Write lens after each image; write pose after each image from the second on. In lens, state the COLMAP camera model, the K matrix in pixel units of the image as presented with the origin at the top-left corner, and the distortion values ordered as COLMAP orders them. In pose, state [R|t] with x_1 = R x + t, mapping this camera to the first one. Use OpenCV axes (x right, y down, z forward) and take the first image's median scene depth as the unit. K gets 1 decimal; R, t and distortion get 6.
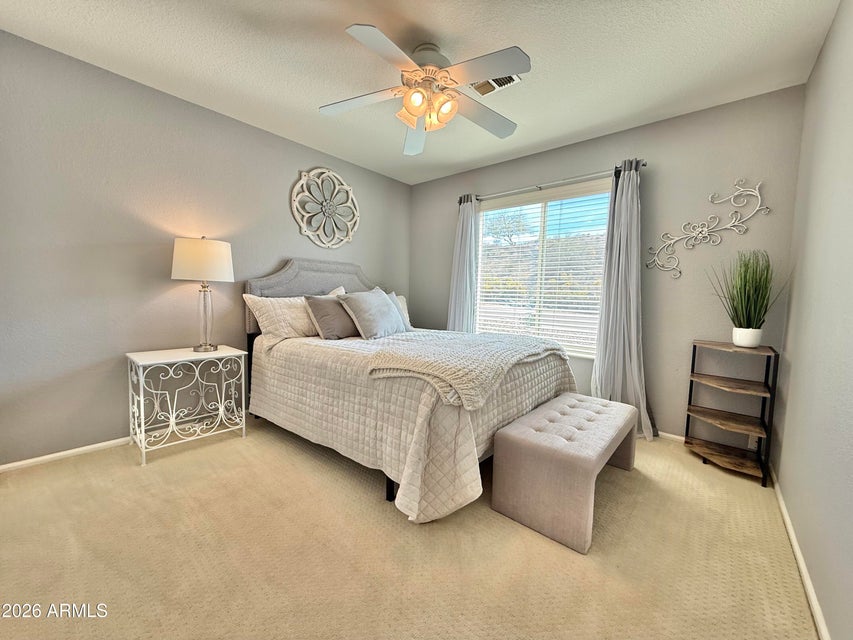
lens RADIAL K [[341.6, 0, 423.9], [0, 341.6, 319.6], [0, 0, 1]] dist [0.001757, 0.000296]
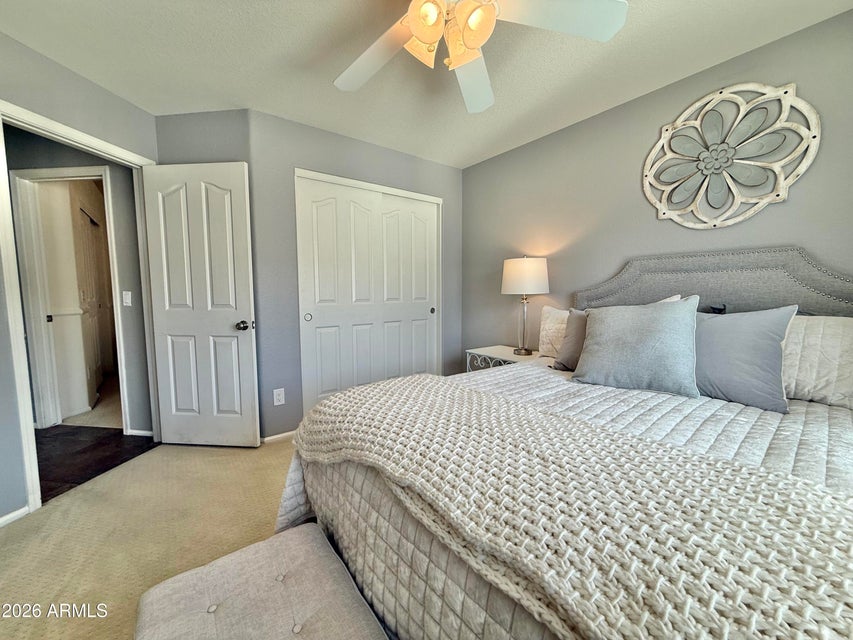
lens RADIAL K [[341.6, 0, 423.9], [0, 341.6, 319.6], [0, 0, 1]] dist [0.001757, 0.000296]
pose [[-0.209142, 0.051401, -0.976533, 0.411173], [-0.078575, 0.994505, 0.069176, -0.060716], [0.974723, 0.091198, -0.203954, 0.688510]]
